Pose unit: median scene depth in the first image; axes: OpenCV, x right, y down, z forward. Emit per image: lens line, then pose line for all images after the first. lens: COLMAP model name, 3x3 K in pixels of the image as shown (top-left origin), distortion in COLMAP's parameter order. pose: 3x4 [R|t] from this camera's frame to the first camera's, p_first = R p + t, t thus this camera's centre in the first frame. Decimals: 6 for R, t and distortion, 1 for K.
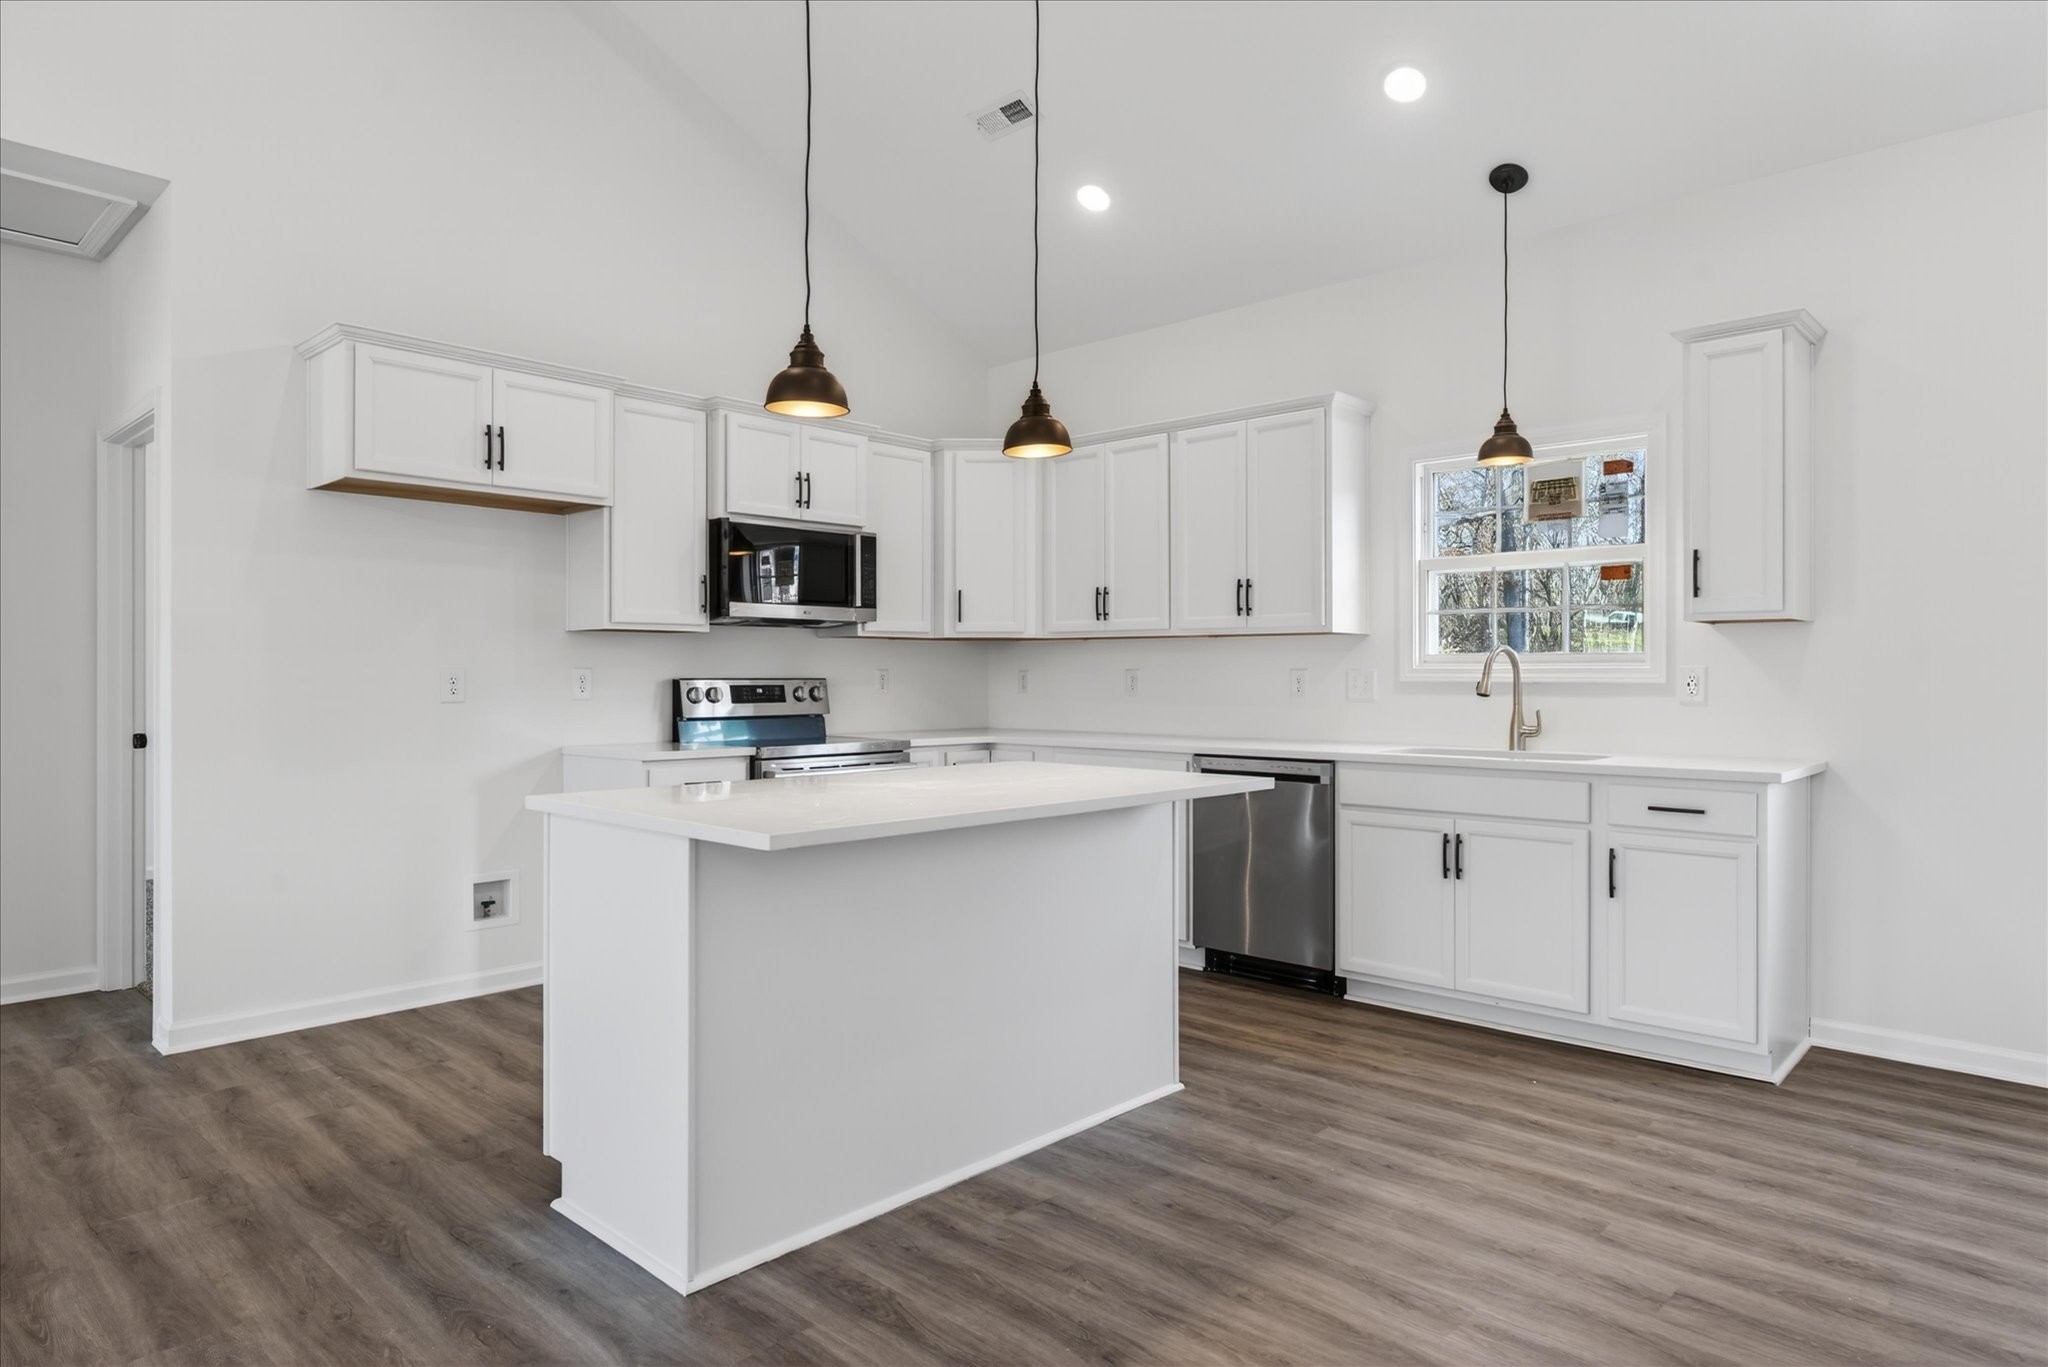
lens RADIAL K [[1214.8, 0, 1059.3], [0, 1214.8, 679.1], [0, 0, 1]] dist [-0.002091, 0.000220]
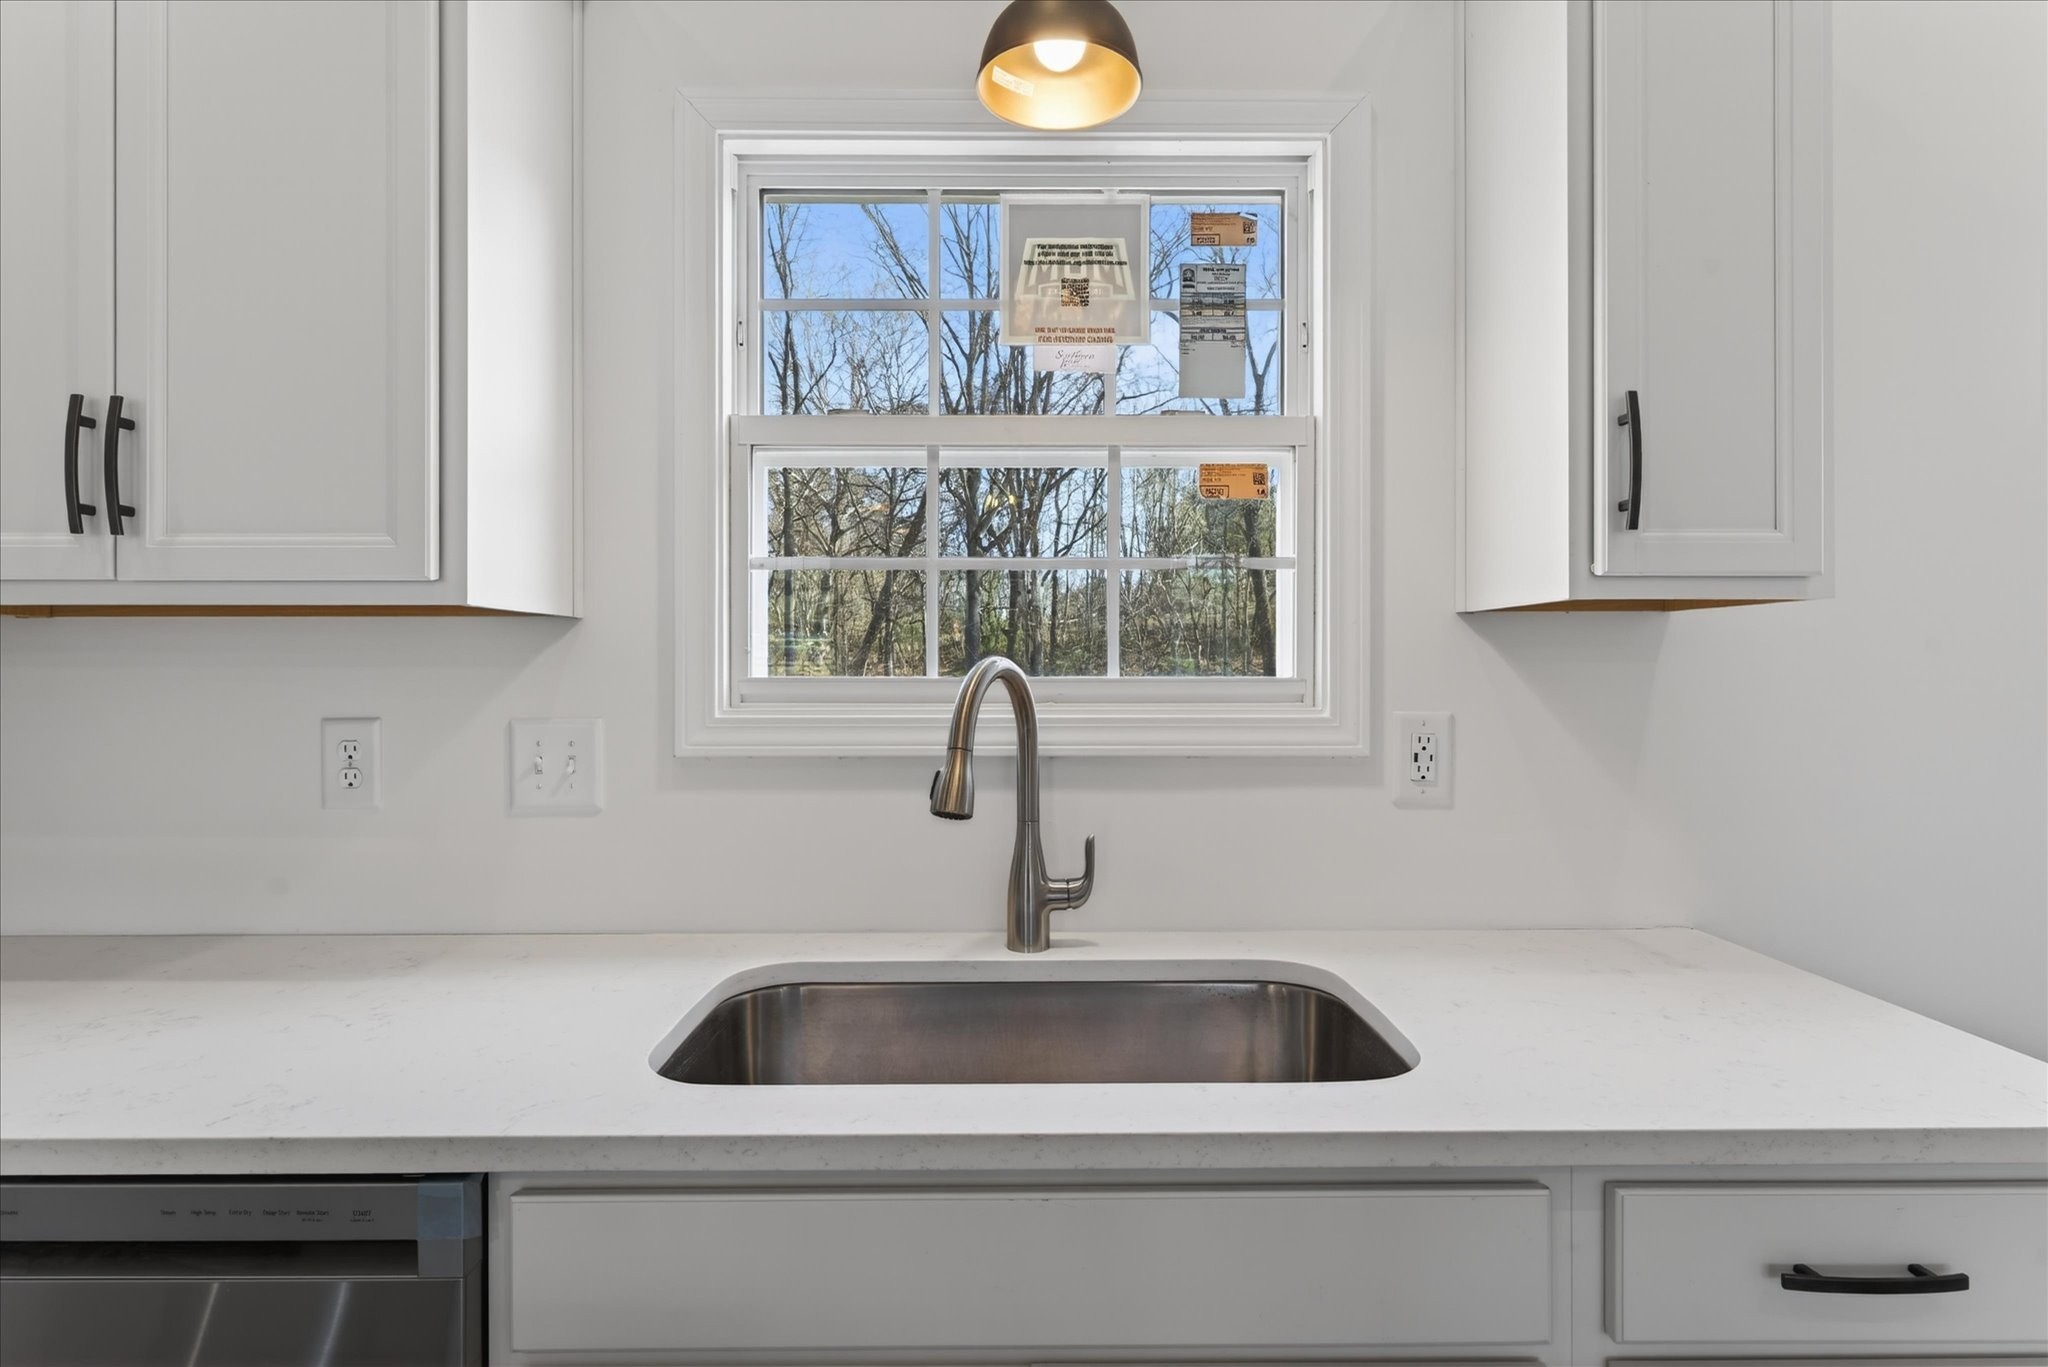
lens RADIAL K [[980.0, 0, 1024.0], [0, 980.0, 683.5], [0, 0, 1]] dist [-0.033712, 0.000100]
pose [[0.746351, -0.010689, 0.665466, 0.182362], [0.004991, 0.999933, 0.010464, -0.022432], [-0.665534, -0.004489, 0.746354, 0.782936]]
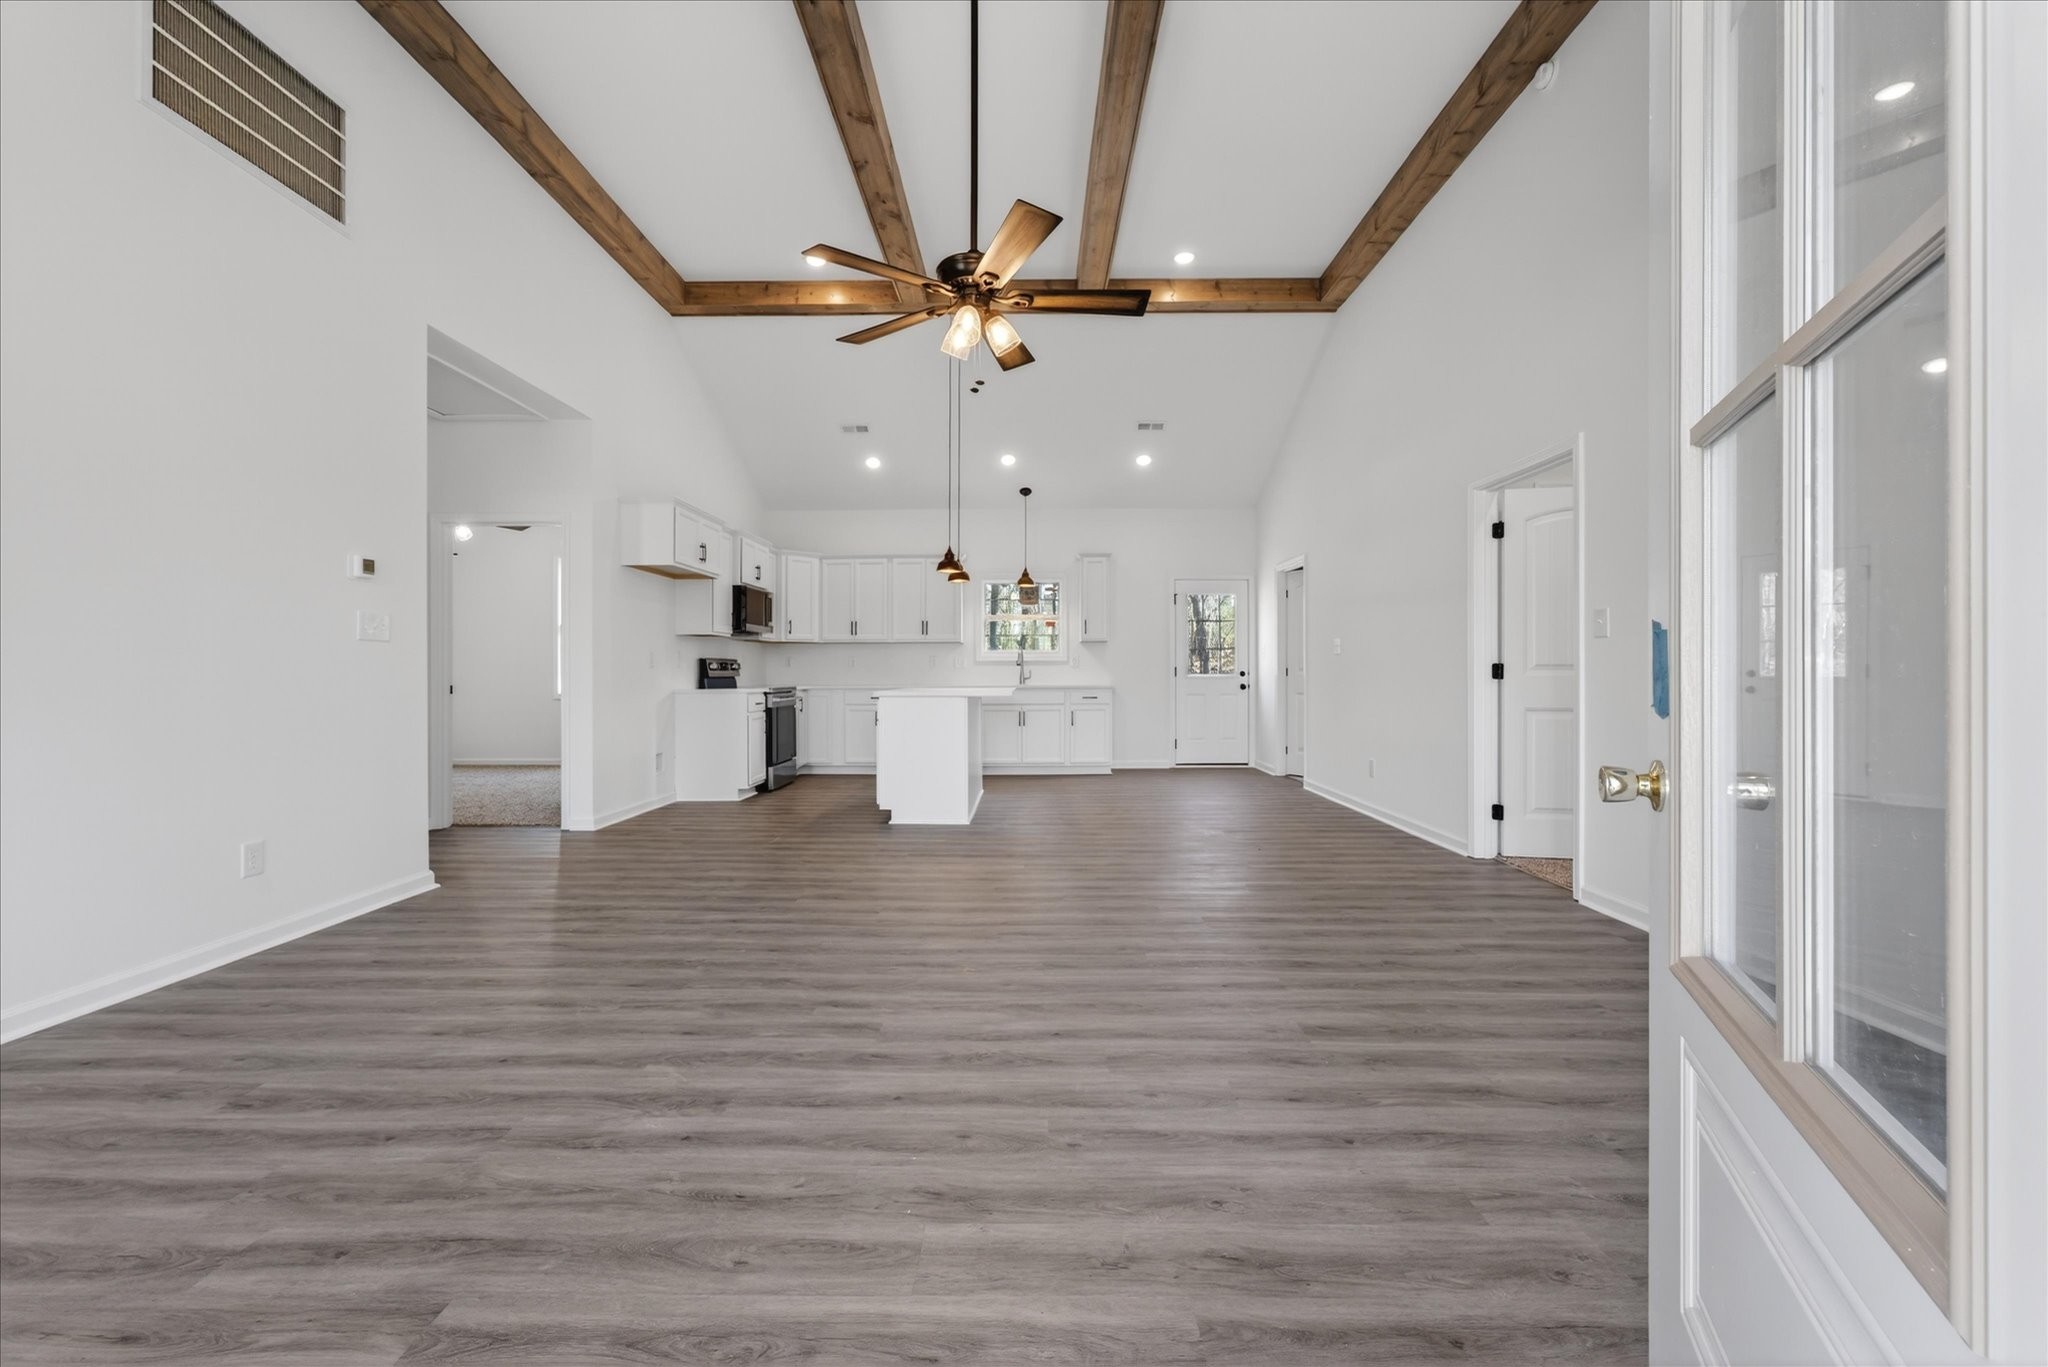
lens RADIAL K [[837.2, 0, 1031.5], [0, 837.2, 670.4], [0, 0, 1]] dist [-0.020439, 0.012910]
pose [[0.738320, -0.004799, 0.674433, -0.966134], [0.007379, 0.999972, -0.000963, 0.028845], [-0.674410, 0.005688, 0.738335, -0.502836]]
